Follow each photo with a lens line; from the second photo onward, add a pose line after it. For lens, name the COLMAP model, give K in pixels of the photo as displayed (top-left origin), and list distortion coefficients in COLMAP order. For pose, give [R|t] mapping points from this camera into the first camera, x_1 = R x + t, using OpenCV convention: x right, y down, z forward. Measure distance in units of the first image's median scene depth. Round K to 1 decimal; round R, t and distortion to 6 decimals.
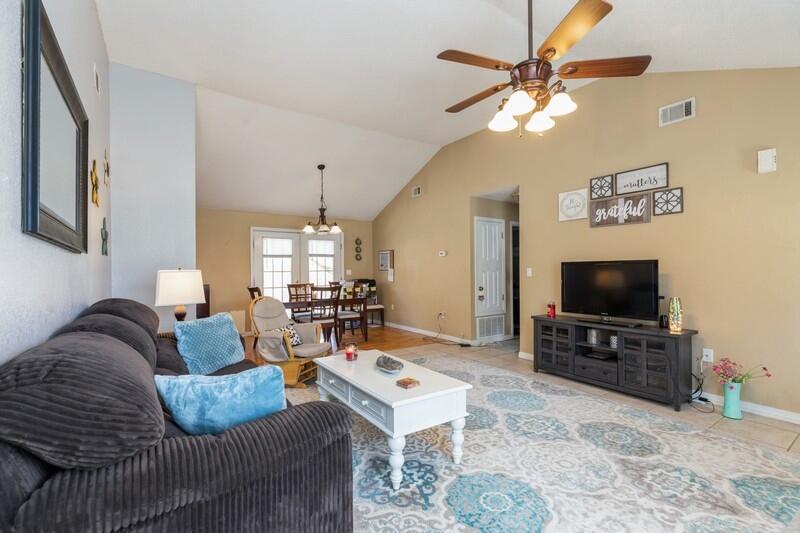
lens RADIAL K [[358.5, 0, 399.9], [0, 358.5, 272.4], [0, 0, 1]] dist [-0.000618, -0.000217]
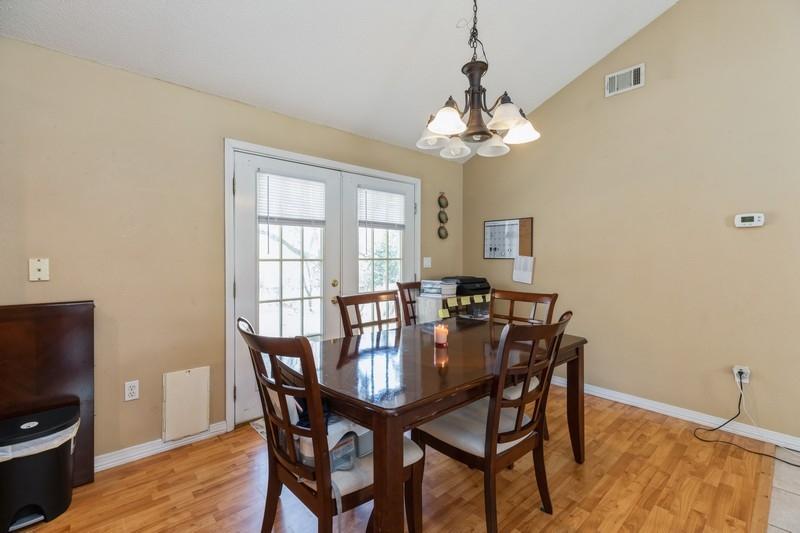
lens RADIAL K [[363.1, 0, 397.4], [0, 363.1, 261.3], [0, 0, 1]] dist [0.001567, 0.000007]
pose [[0.990938, 0.009297, 0.134000, -0.328193], [-0.008902, 0.999954, -0.003547, -0.000081], [-0.134027, 0.002322, 0.990975, 0.681879]]
